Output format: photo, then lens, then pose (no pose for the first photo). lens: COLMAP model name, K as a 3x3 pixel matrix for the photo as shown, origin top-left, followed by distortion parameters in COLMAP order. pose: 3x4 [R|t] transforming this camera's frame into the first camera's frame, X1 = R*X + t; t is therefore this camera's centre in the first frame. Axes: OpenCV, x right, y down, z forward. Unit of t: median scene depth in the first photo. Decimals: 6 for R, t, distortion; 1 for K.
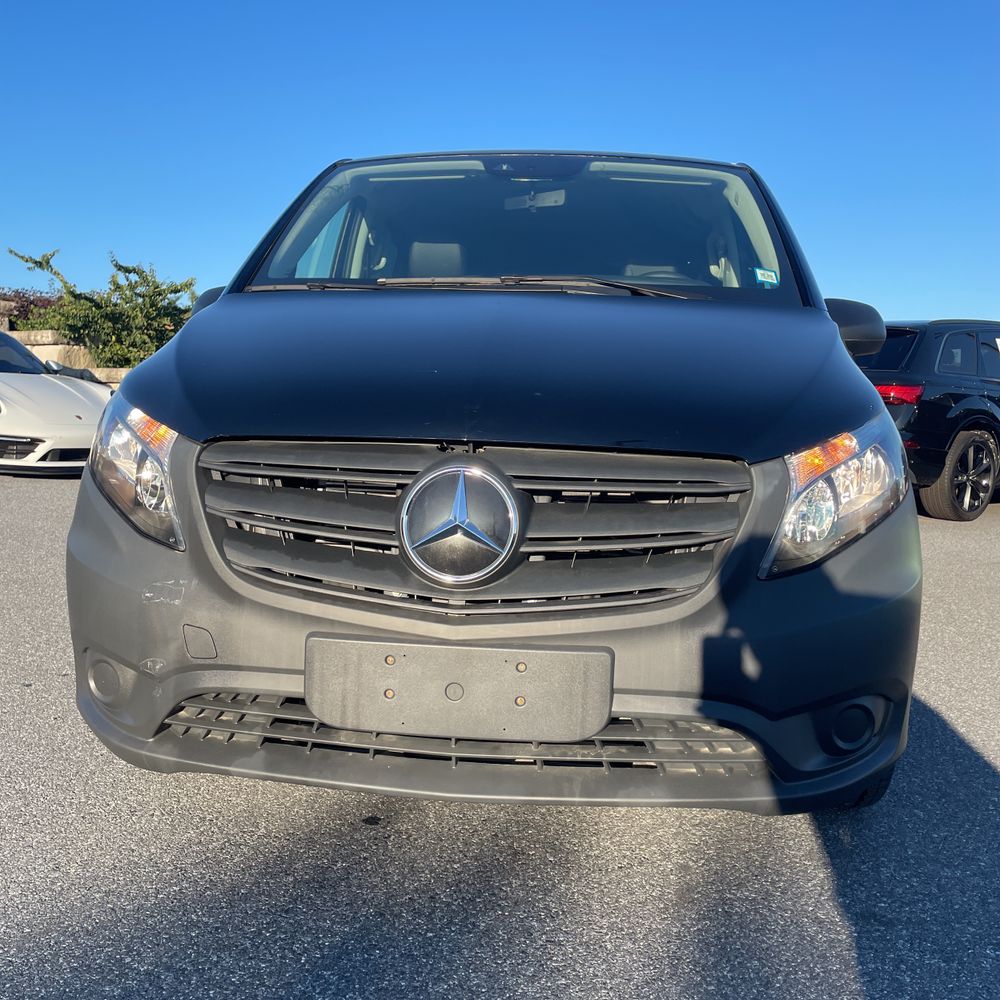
lens RADIAL K [[1019.2, 0, 492.6], [0, 1019.2, 478.4], [0, 0, 1]] dist [0.041516, 0.000000]
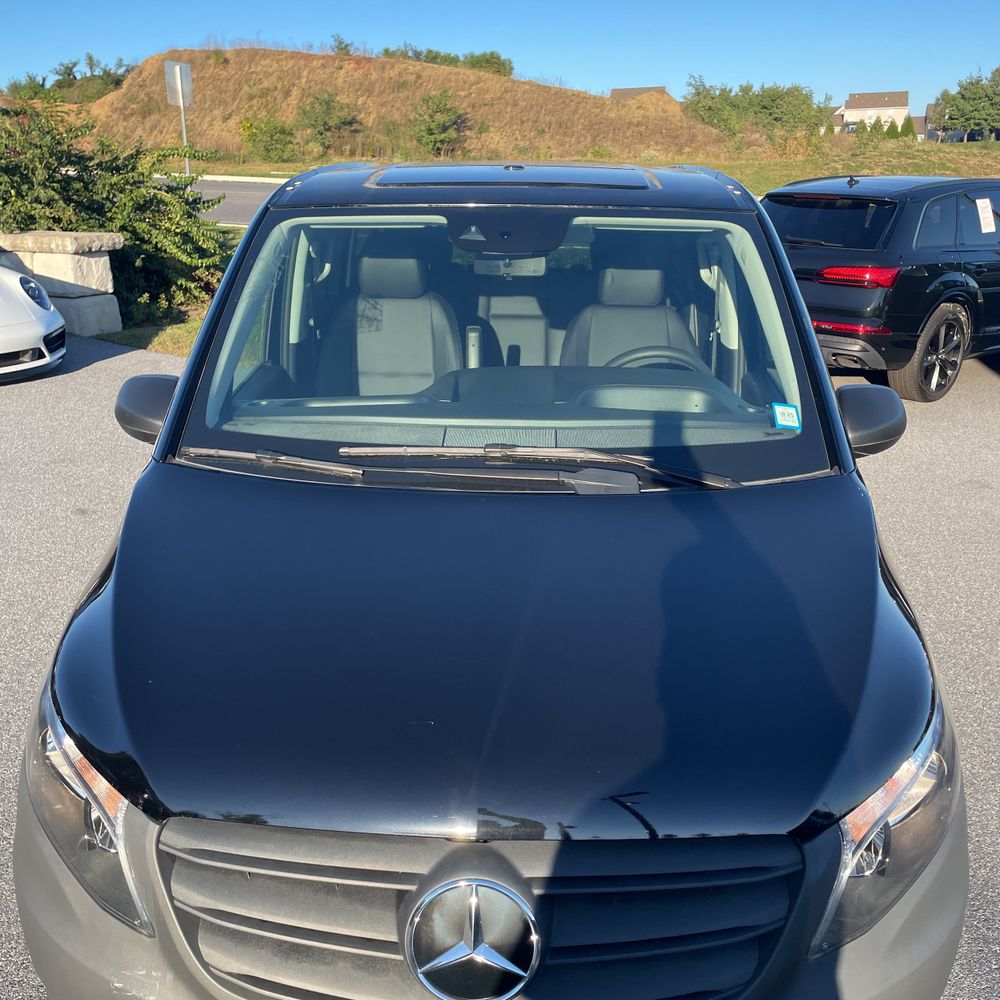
lens RADIAL K [[1019.2, 0, 498.2], [0, 1019.2, 505.4], [0, 0, 1]] dist [0.041516, 0.000000]
pose [[0.997561, -0.046940, 0.051668, -0.017366], [0.033215, 0.970175, 0.240118, -0.227987], [-0.061398, -0.237816, 0.969368, 0.103389]]
